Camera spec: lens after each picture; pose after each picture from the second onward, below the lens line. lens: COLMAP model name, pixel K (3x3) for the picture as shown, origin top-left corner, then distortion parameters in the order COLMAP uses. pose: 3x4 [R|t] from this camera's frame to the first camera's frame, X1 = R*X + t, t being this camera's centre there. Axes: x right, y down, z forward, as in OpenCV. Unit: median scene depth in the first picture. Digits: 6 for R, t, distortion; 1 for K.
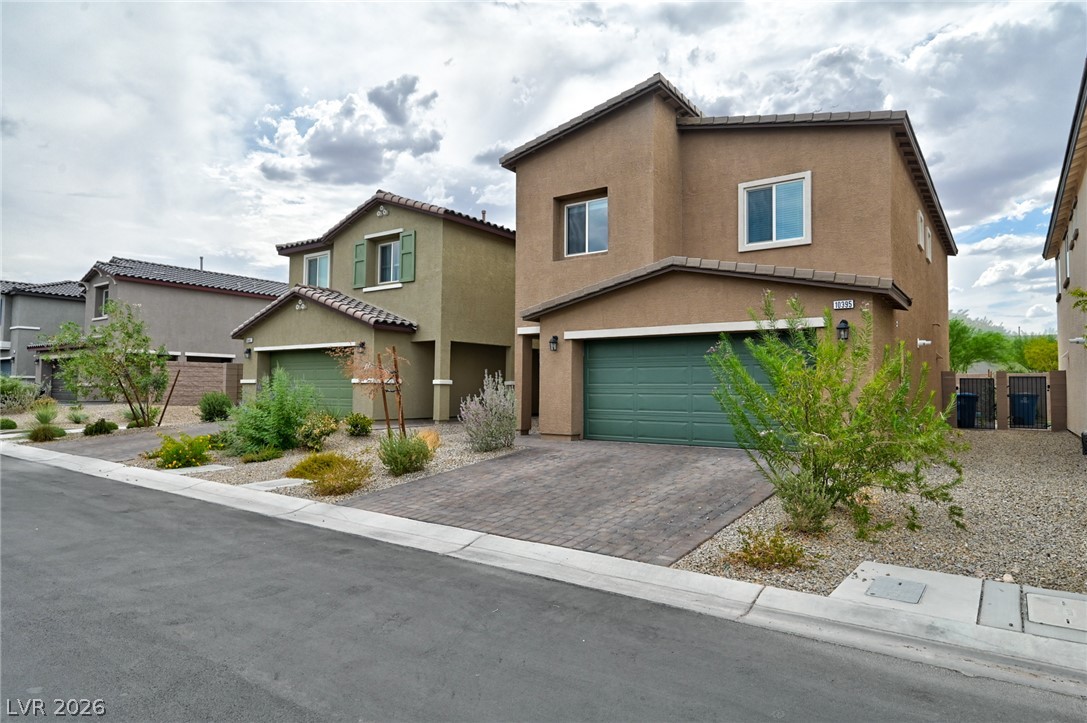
lens RADIAL K [[637.2, 0, 544.3], [0, 637.2, 361.2], [0, 0, 1]] dist [-0.002614, -0.000130]
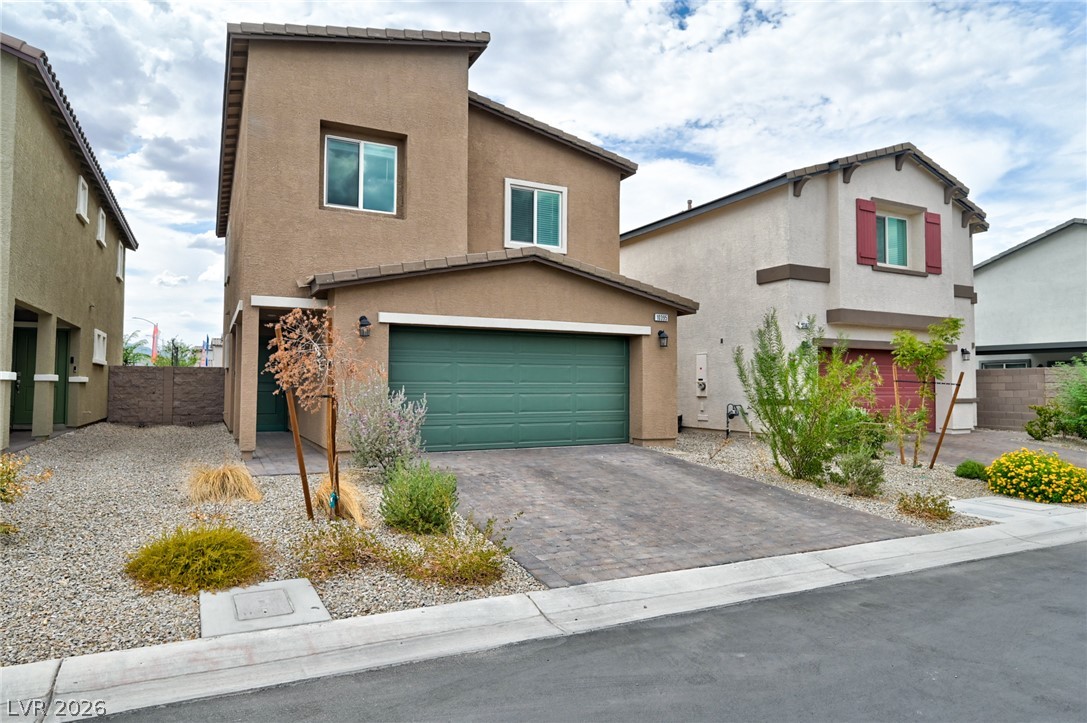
lens RADIAL K [[668.9, 0, 543.4], [0, 668.9, 362.9], [0, 0, 1]] dist [0.003361, 0.000731]
pose [[0.459183, 0.024252, 0.888011, -0.580167], [-0.039111, 0.999210, -0.007065, 0.011270], [-0.887480, -0.031487, 0.459769, 0.468276]]
